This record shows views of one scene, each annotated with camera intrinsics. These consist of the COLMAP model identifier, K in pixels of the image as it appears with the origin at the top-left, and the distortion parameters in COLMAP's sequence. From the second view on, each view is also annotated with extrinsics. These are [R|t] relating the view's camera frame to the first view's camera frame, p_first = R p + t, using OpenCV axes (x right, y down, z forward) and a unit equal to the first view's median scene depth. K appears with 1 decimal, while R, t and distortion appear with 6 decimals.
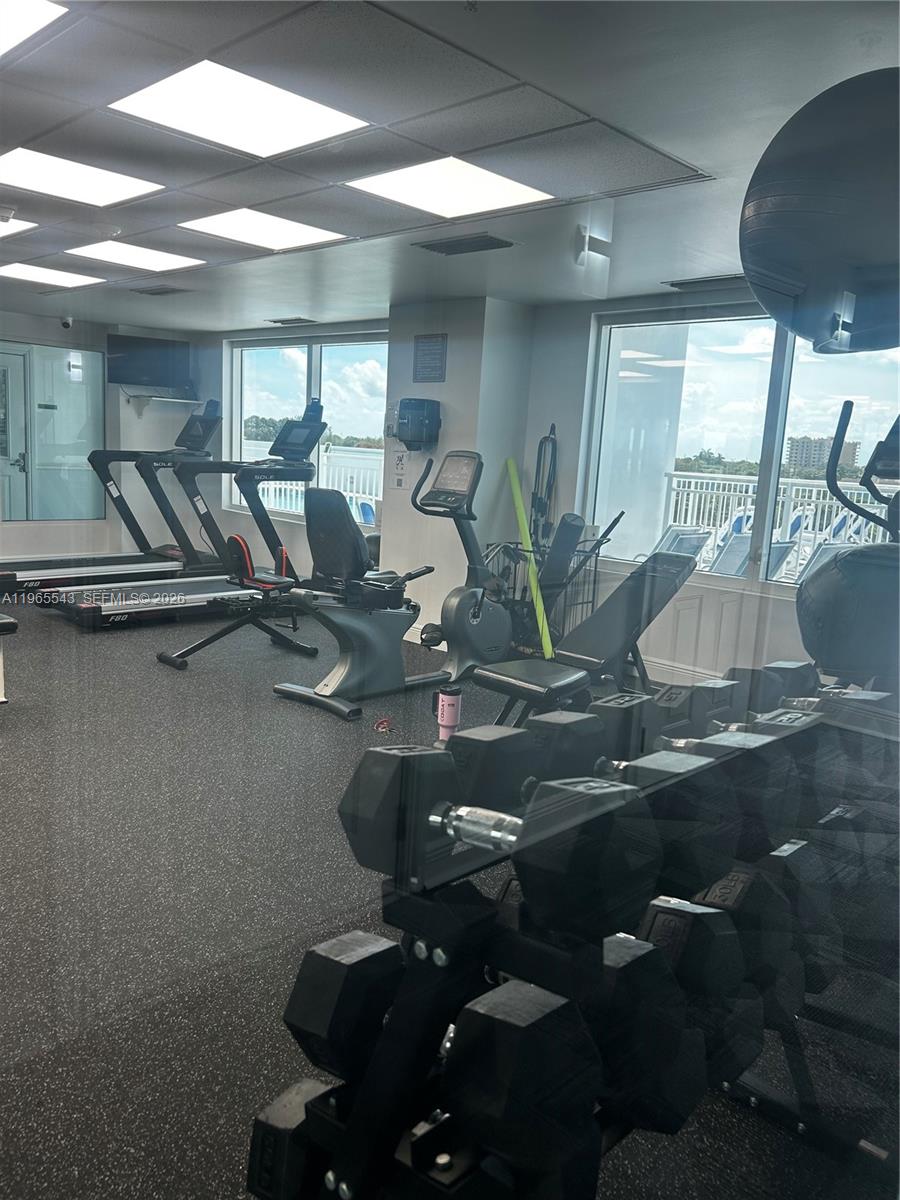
lens RADIAL K [[893.6, 0, 450.0], [0, 893.6, 600.0], [0, 0, 1]] dist [0.089202, -0.120992]
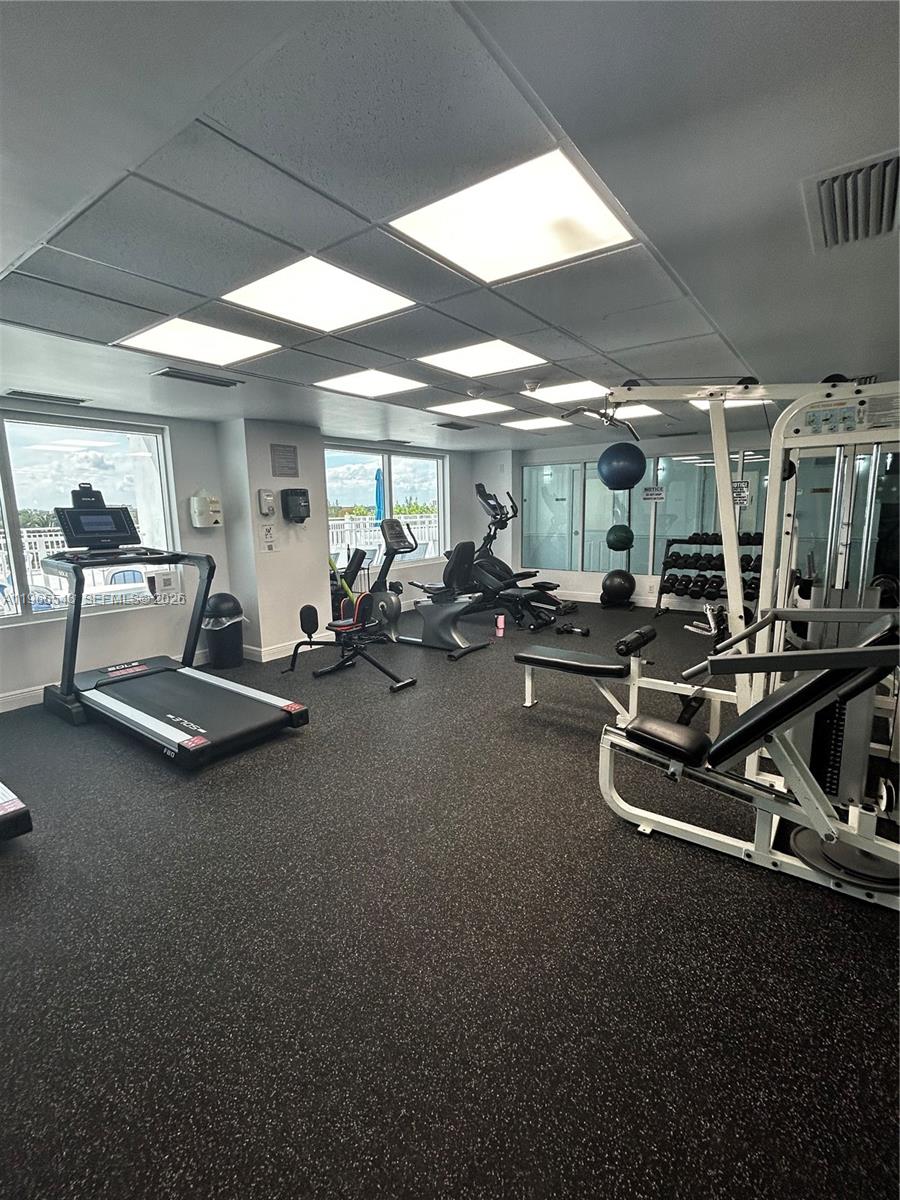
lens RADIAL K [[539.3, 0, 450.0], [0, 539.3, 600.0], [0, 0, 1]] dist [-0.011396, 0.006721]
pose [[-0.135824, -0.225186, 0.964802, -1.093580], [0.170675, 0.953949, 0.246681, -0.253733], [-0.975921, 0.198172, -0.091135, 0.981257]]
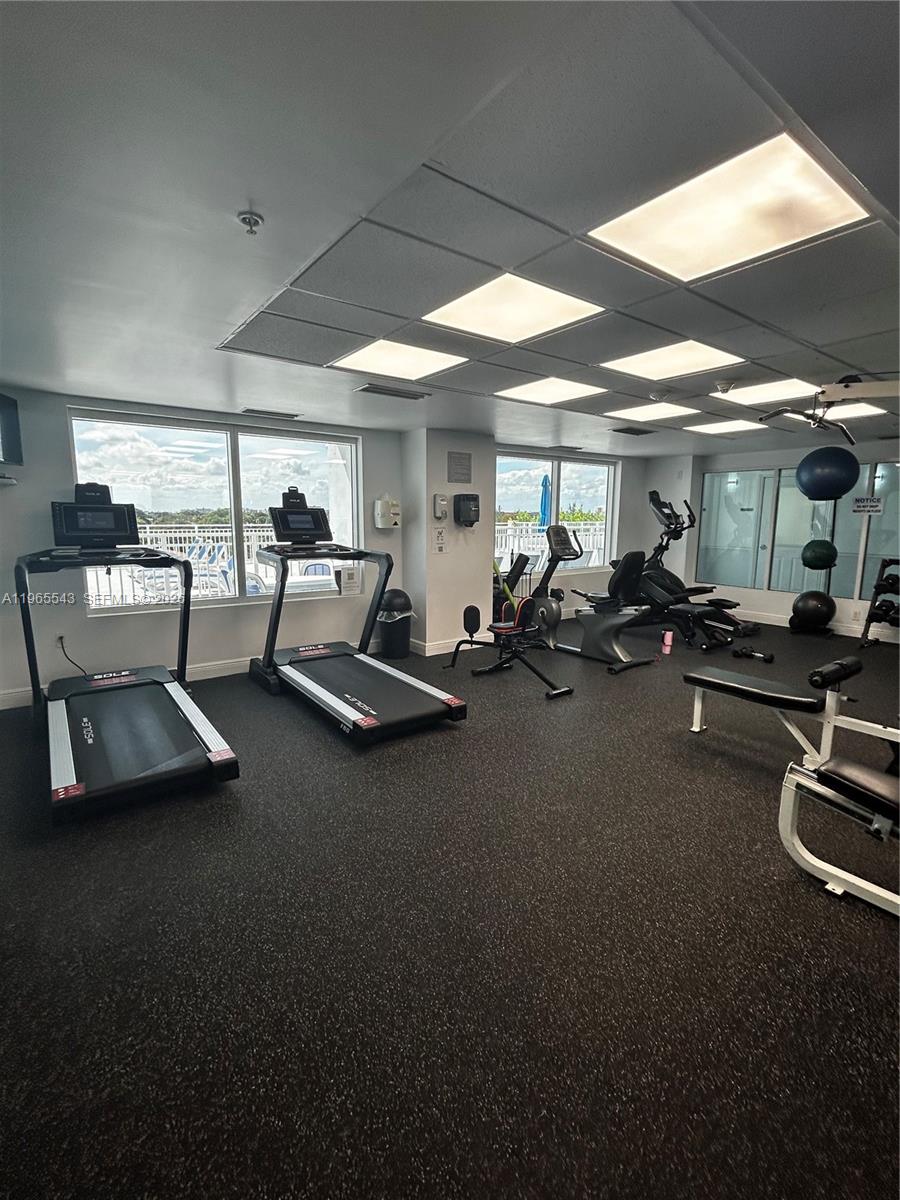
lens RADIAL K [[539.3, 0, 450.0], [0, 539.3, 600.0], [0, 0, 1]] dist [-0.011396, 0.006721]
pose [[0.157712, -0.213967, 0.964026, -1.101993], [0.164519, 0.968292, 0.187999, -0.255976], [-0.973684, 0.128951, 0.187913, 0.992100]]
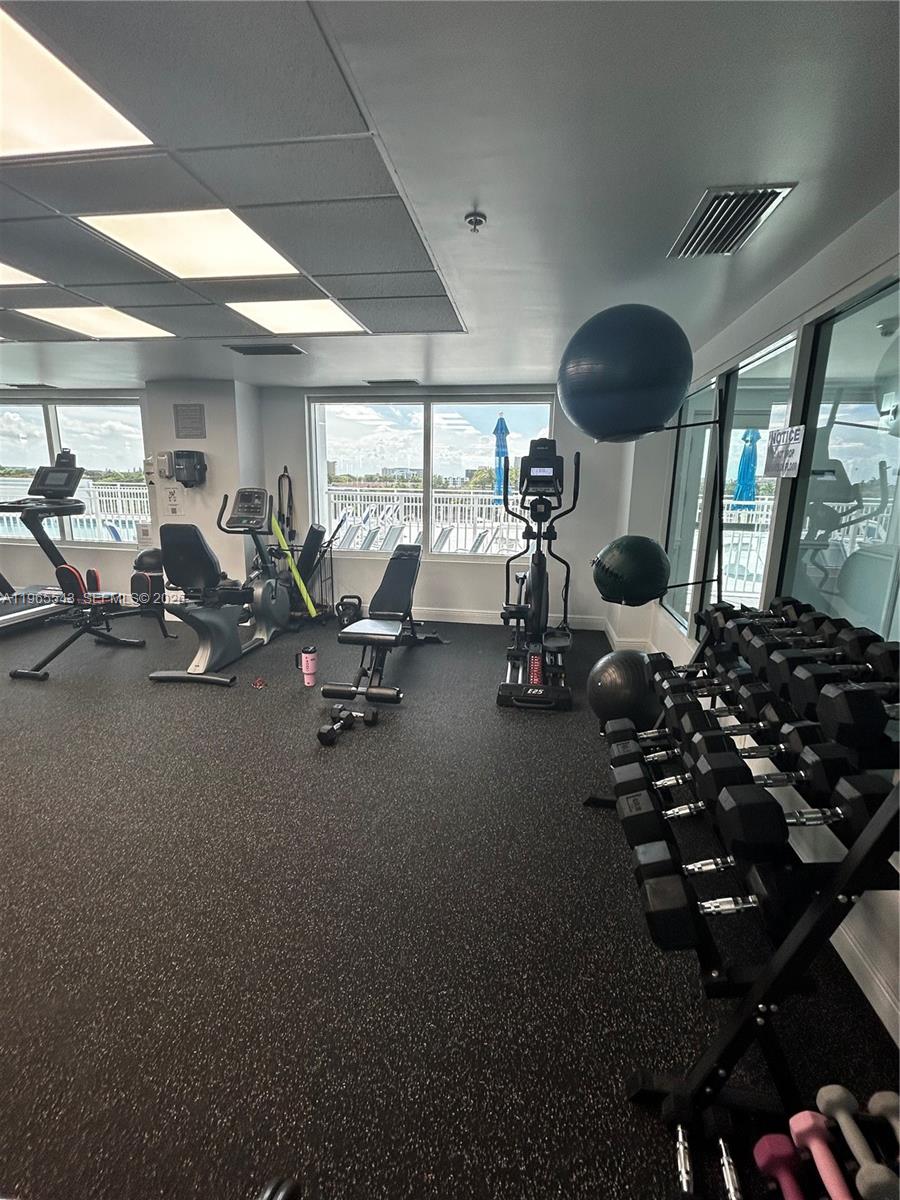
lens RADIAL K [[539.3, 0, 450.0], [0, 539.3, 600.0], [0, 0, 1]] dist [-0.011396, 0.006721]
pose [[0.813704, -0.166205, 0.557011, -0.234792], [0.122739, 0.985772, 0.114840, -0.046495], [-0.568173, -0.025079, 0.822527, 0.085057]]
